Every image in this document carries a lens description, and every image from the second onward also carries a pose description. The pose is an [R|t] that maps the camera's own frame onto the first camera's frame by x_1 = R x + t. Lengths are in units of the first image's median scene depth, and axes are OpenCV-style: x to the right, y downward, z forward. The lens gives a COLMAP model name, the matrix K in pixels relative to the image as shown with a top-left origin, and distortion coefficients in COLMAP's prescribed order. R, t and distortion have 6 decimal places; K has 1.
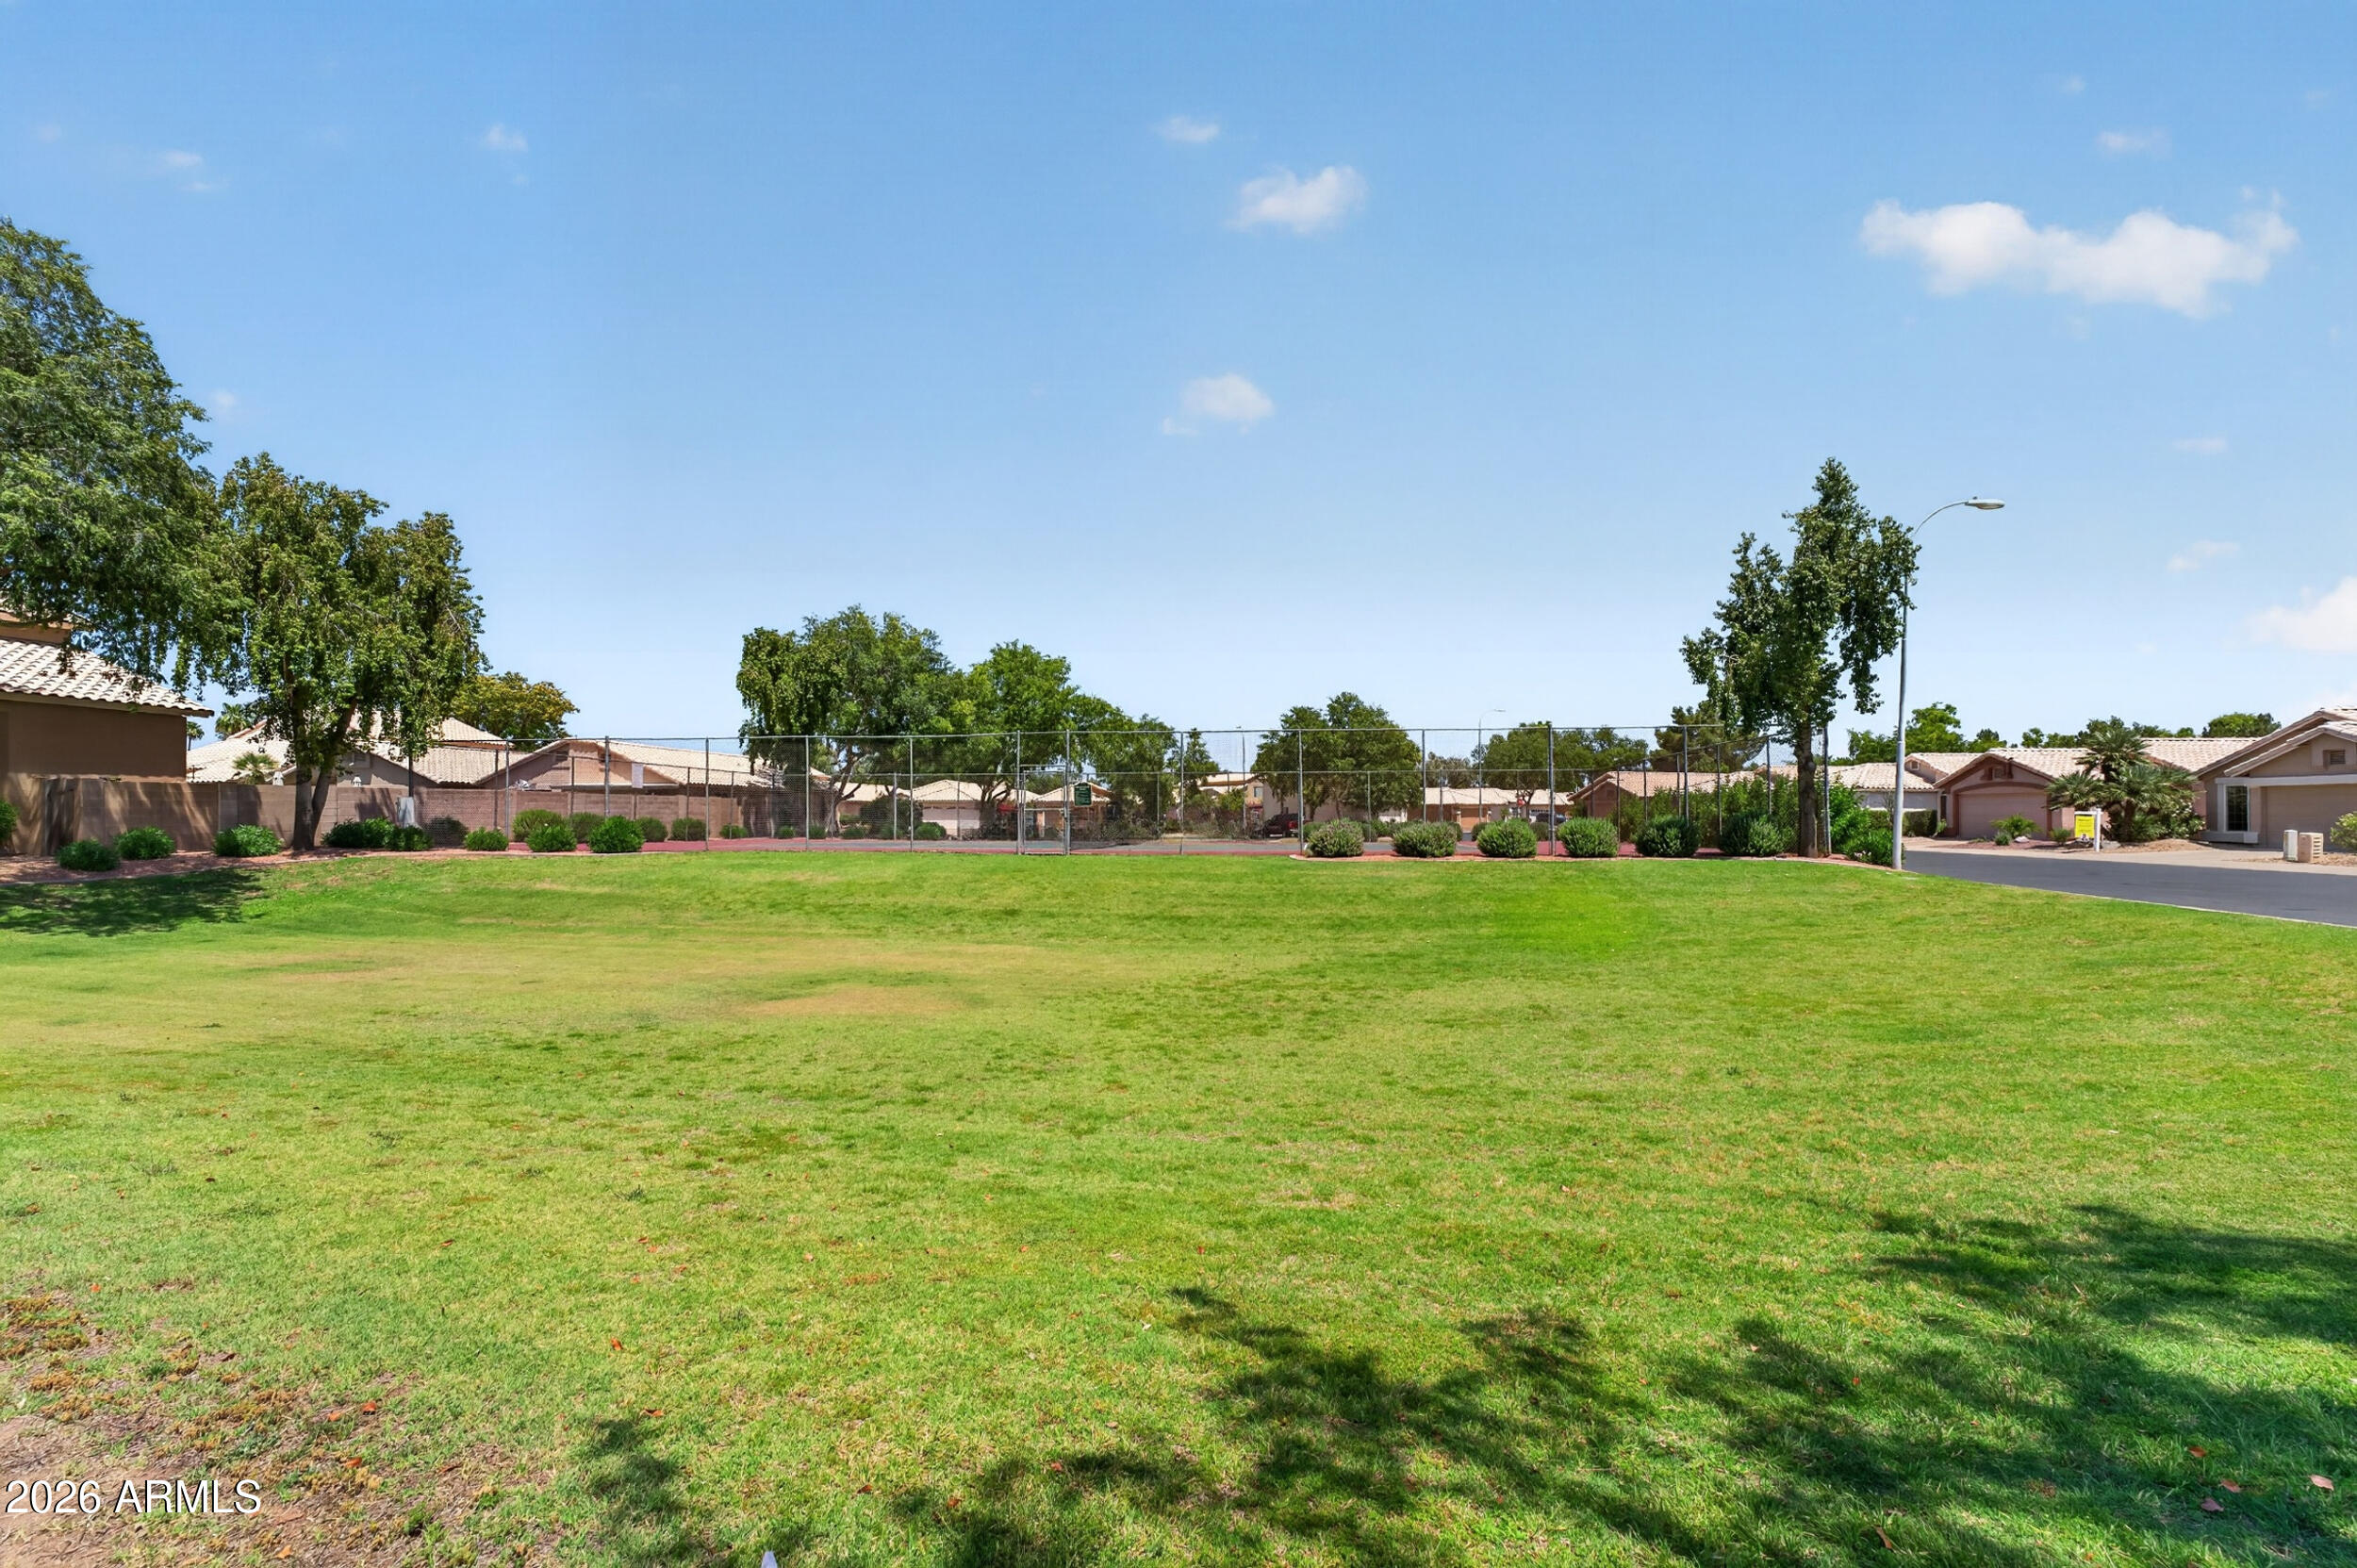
lens RADIAL K [[935.8, 0, 1169.0], [0, 935.8, 794.2], [0, 0, 1]] dist [-0.004255, 0.000606]
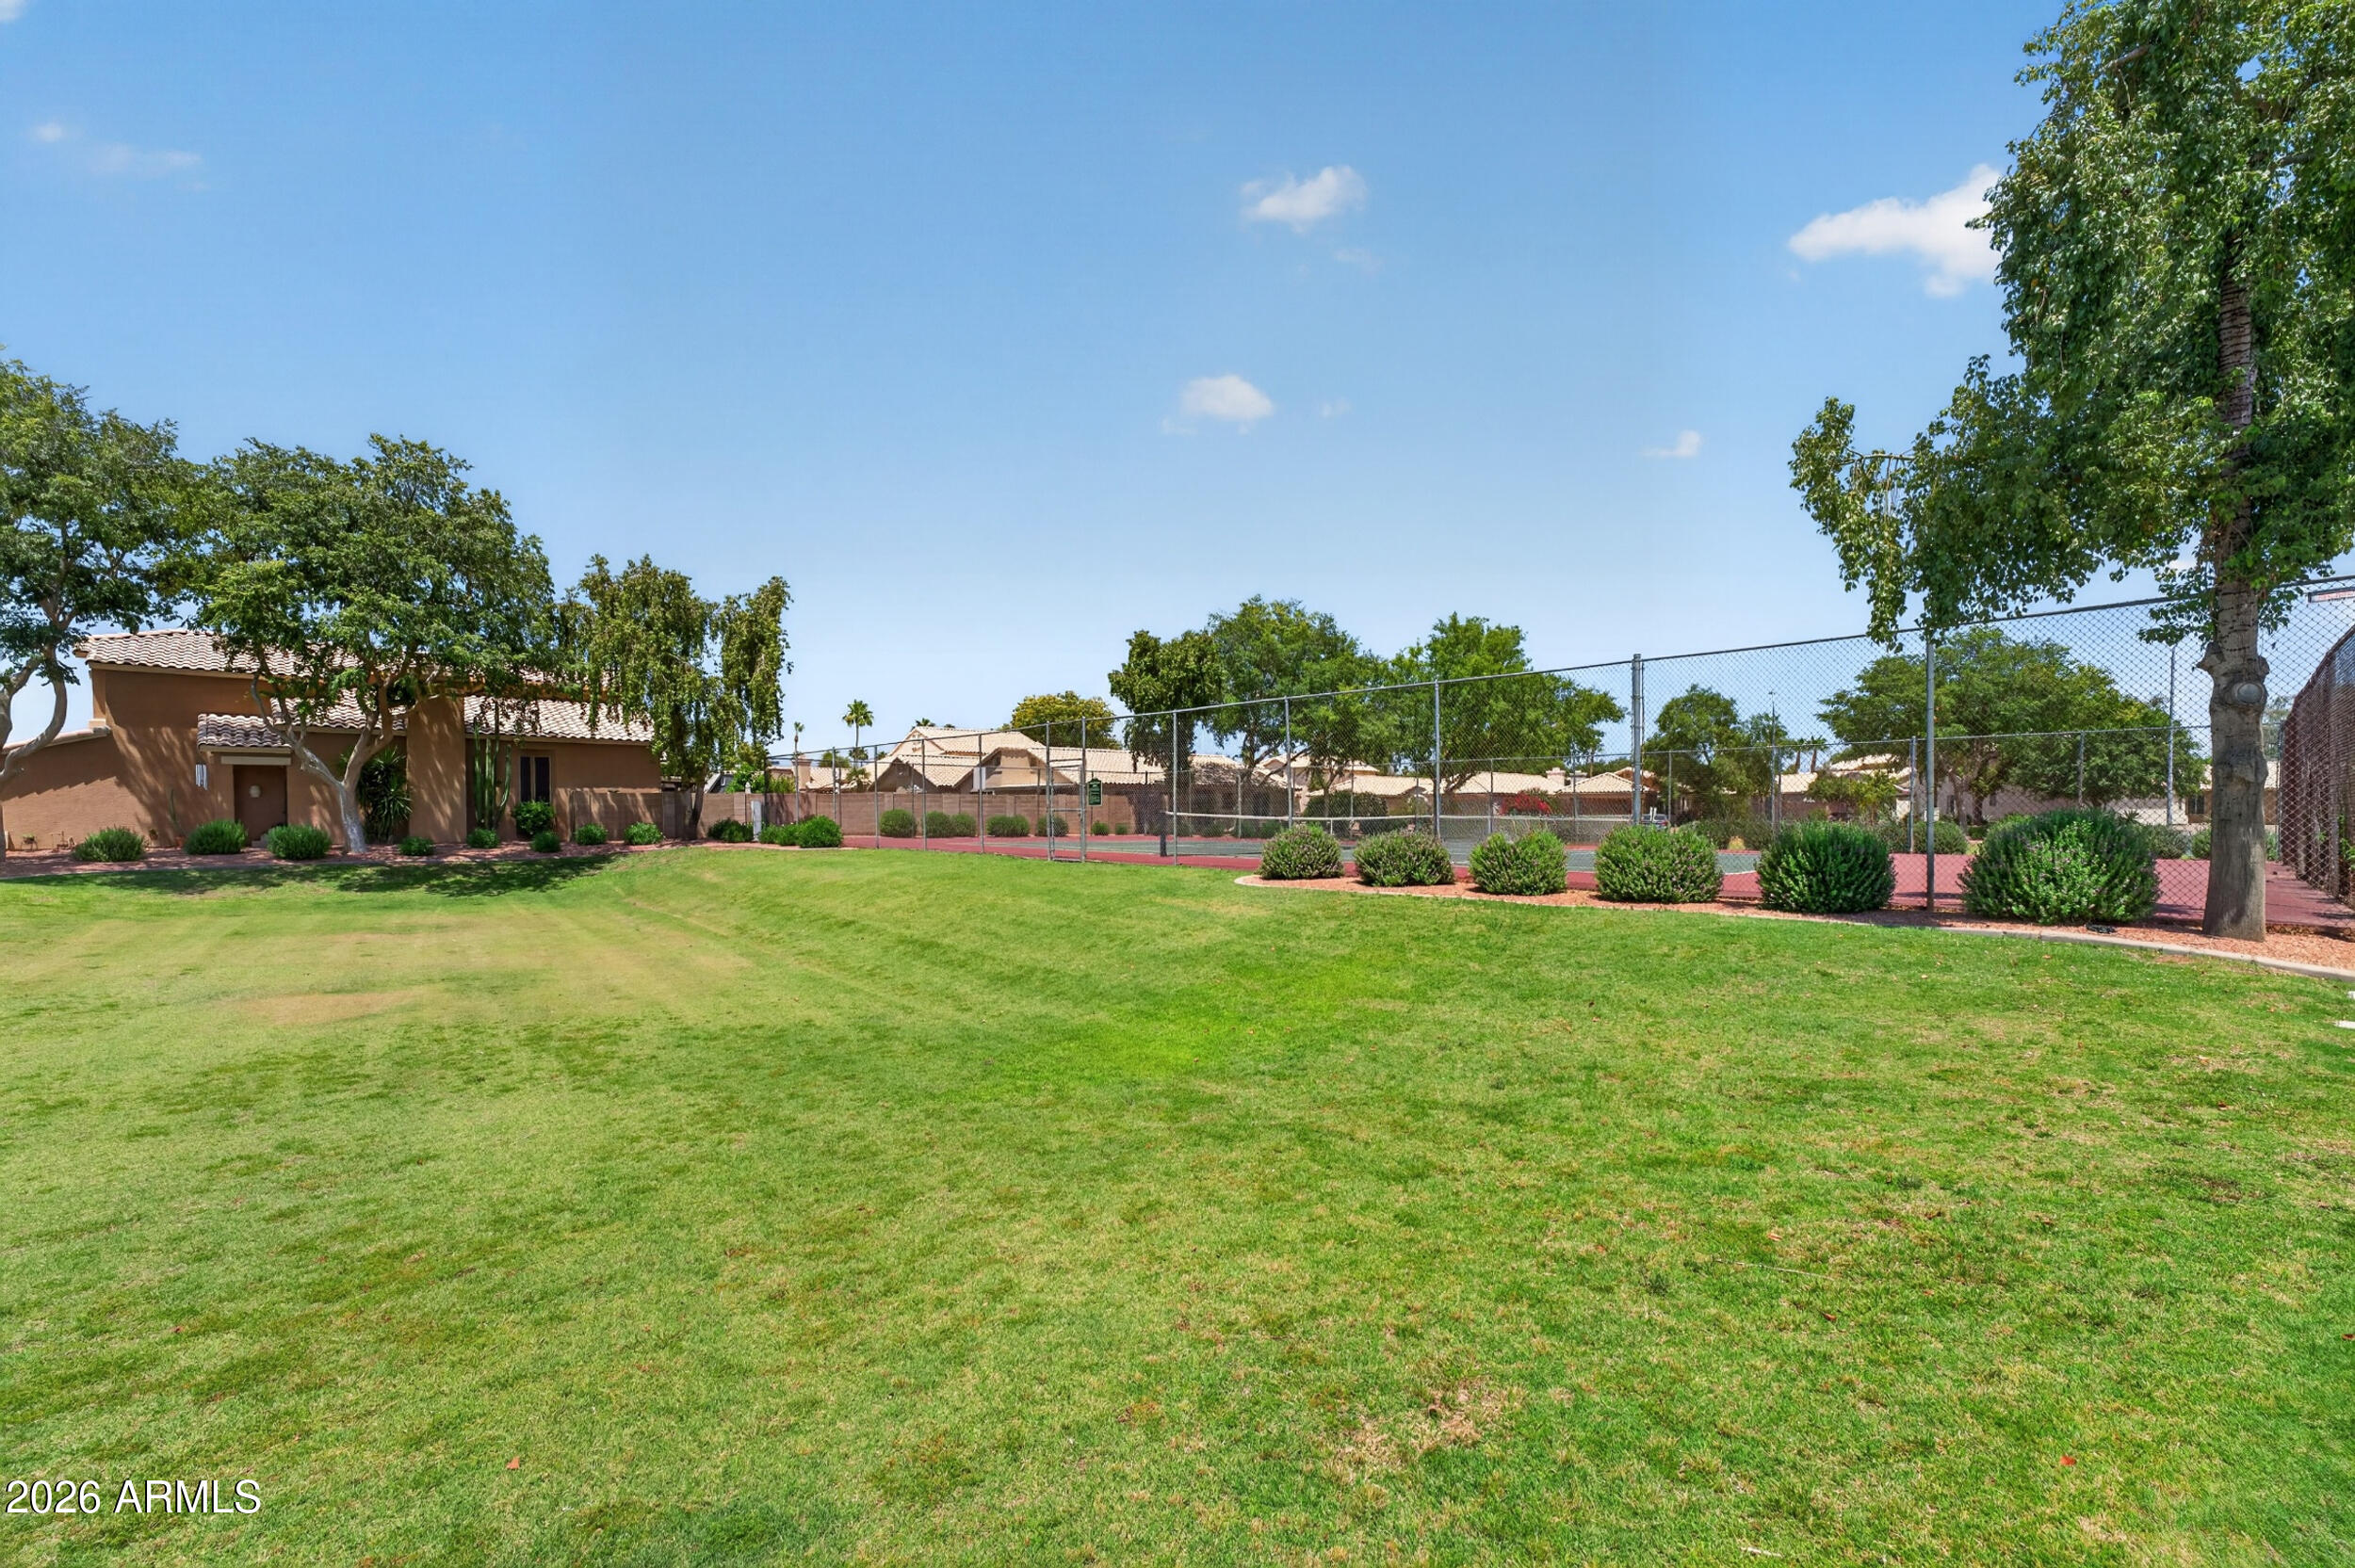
lens RADIAL K [[934.8, 0, 1179.7], [0, 934.8, 797.6], [0, 0, 1]] dist [-0.004255, 0.000606]
pose [[0.820073, -0.013759, -0.572093, 0.181227], [0.019426, 0.999804, 0.003800, 0.003157], [0.571929, -0.014230, 0.820180, 0.165093]]
